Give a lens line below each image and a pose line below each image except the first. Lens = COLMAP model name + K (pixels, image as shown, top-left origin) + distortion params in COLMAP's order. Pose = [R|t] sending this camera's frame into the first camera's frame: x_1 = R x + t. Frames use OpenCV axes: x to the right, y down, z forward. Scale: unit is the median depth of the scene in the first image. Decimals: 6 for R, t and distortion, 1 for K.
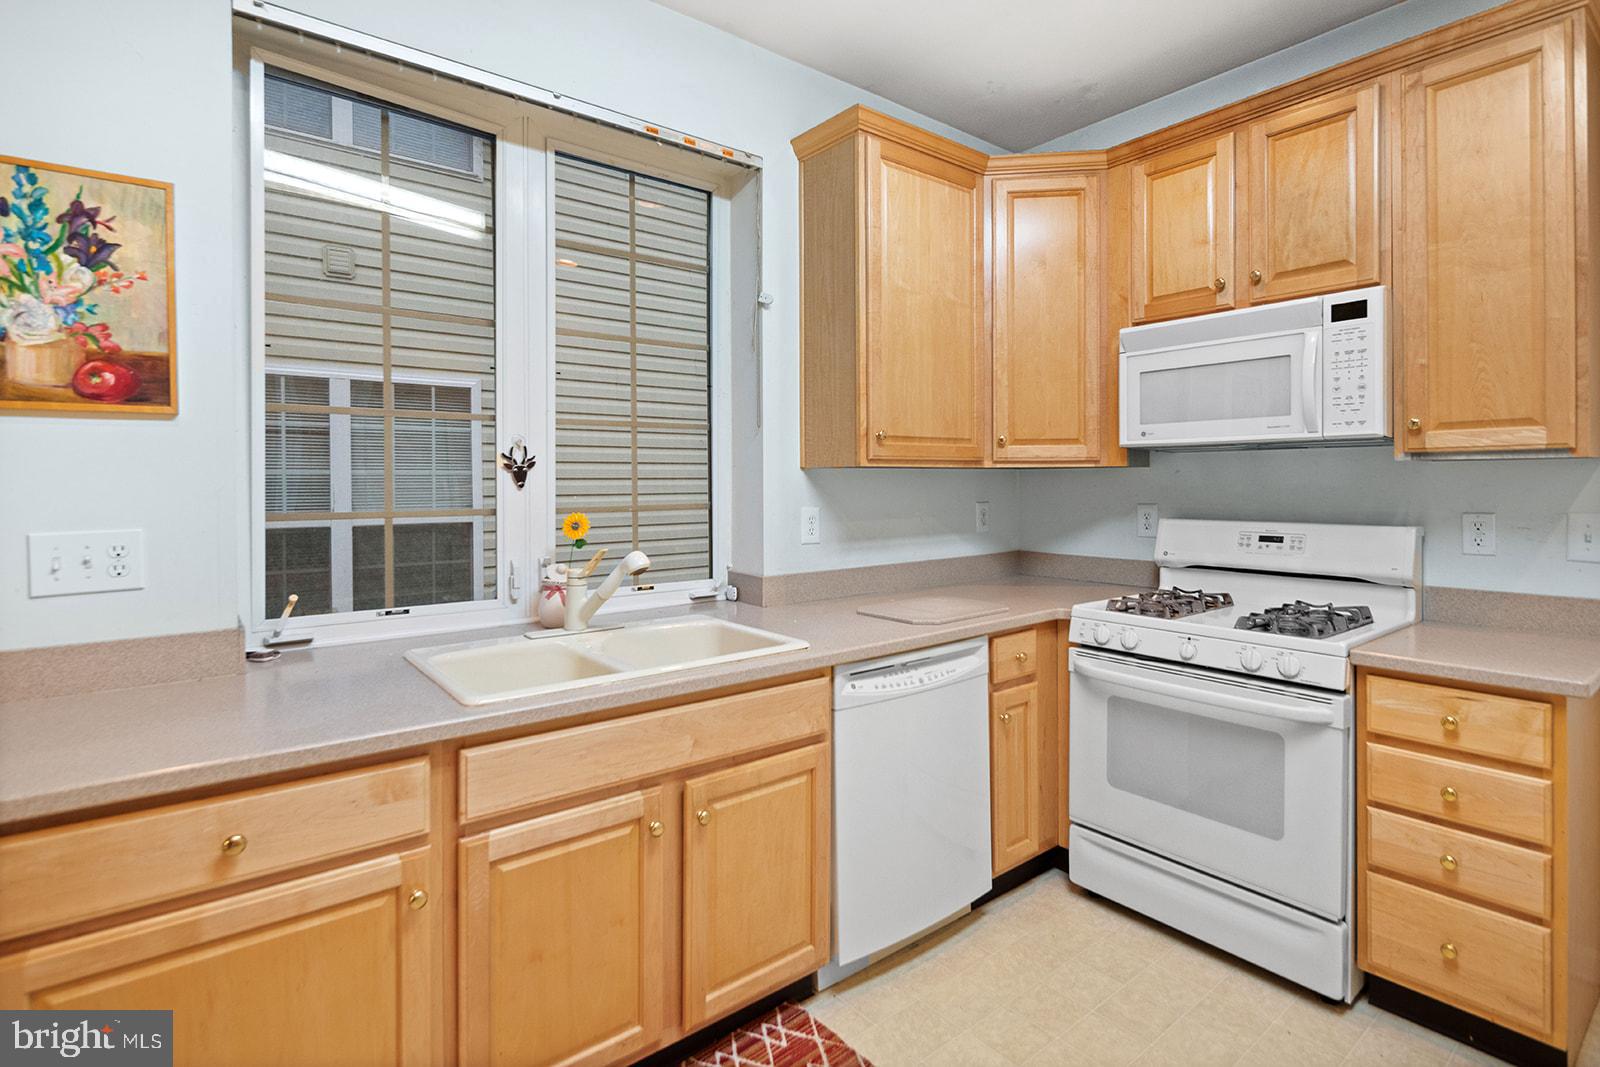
lens RADIAL K [[806.3, 0, 834.1], [0, 806.3, 472.2], [0, 0, 1]] dist [0.001048, -0.003125]
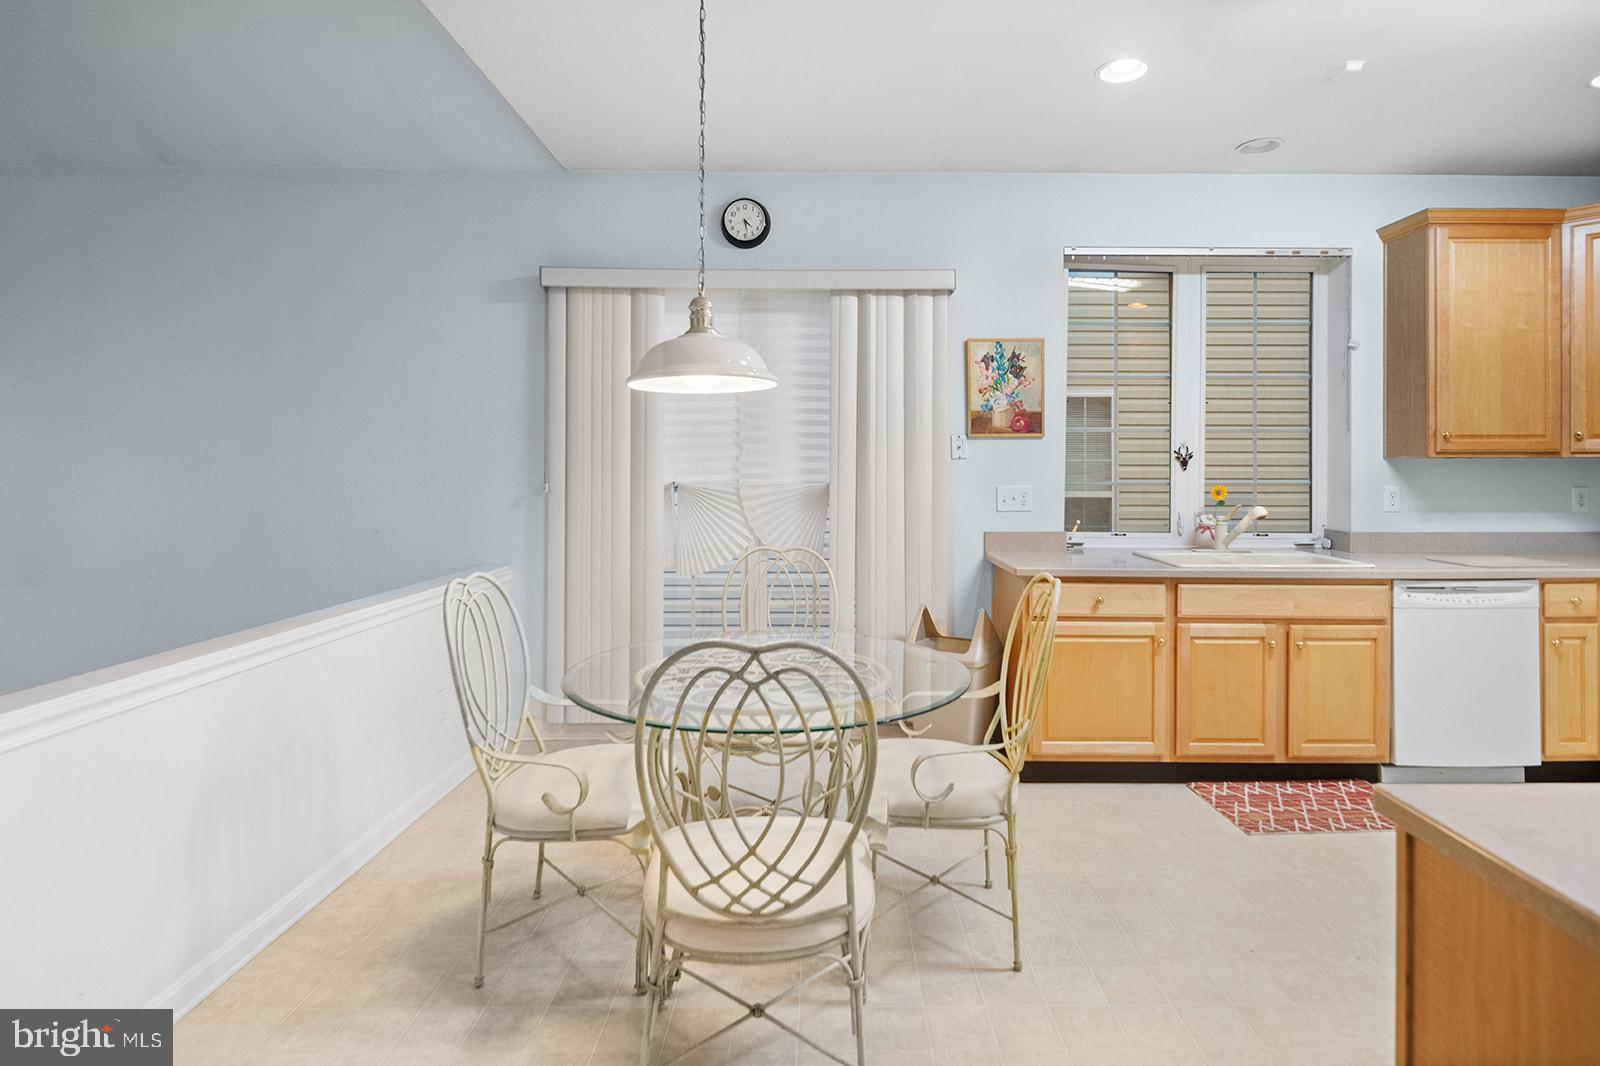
lens RADIAL K [[806.3, 0, 834.1], [0, 806.3, 471.7], [0, 0, 1]] dist [0.001048, -0.003125]
pose [[0.764760, 0.008504, -0.644259, 0.164110], [0.001341, 0.999890, 0.014789, -0.004409], [0.644314, -0.012174, 0.764664, -0.869478]]
